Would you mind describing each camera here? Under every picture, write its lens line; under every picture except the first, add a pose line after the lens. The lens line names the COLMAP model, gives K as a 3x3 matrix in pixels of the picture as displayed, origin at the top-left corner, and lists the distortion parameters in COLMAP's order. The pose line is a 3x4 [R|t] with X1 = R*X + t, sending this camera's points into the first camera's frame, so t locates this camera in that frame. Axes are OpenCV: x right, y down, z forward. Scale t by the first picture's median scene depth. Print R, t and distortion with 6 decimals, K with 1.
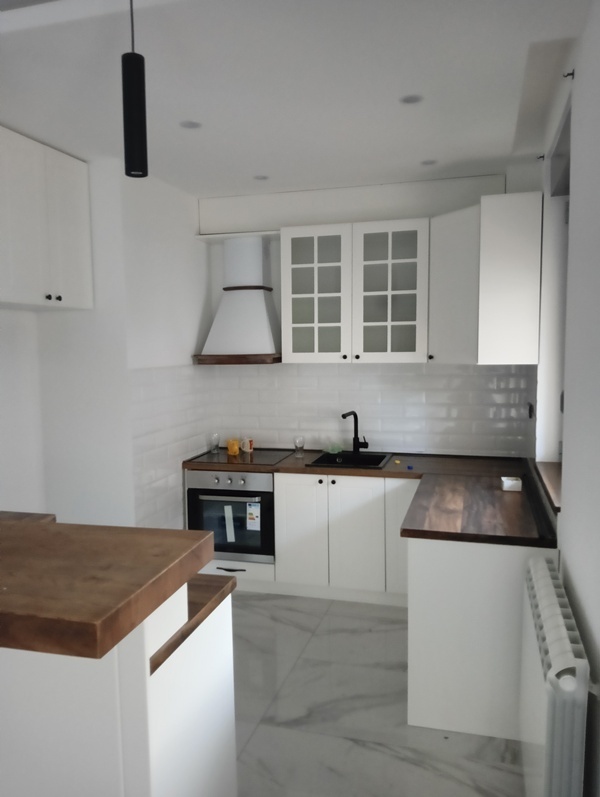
lens RADIAL K [[665.3, 0, 300.0], [0, 665.3, 398.5], [0, 0, 1]] dist [0.156130, -0.000331]
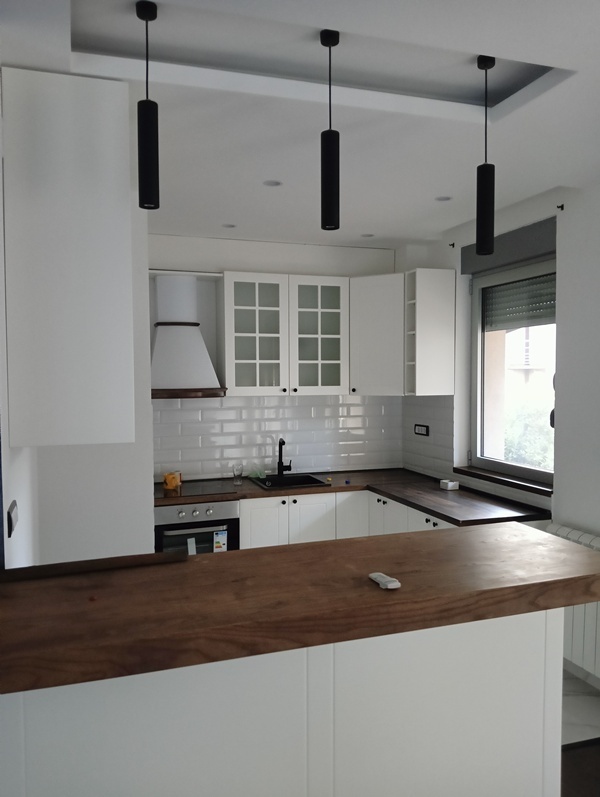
lens RADIAL K [[627.3, 0, 300.0], [0, 627.3, 398.5], [0, 0, 1]] dist [0.166831, -0.000294]
pose [[0.826938, -0.012871, 0.562146, -0.511836], [0.043780, 0.998177, -0.041549, -0.002857], [-0.560586, 0.058969, 0.825994, 0.106425]]
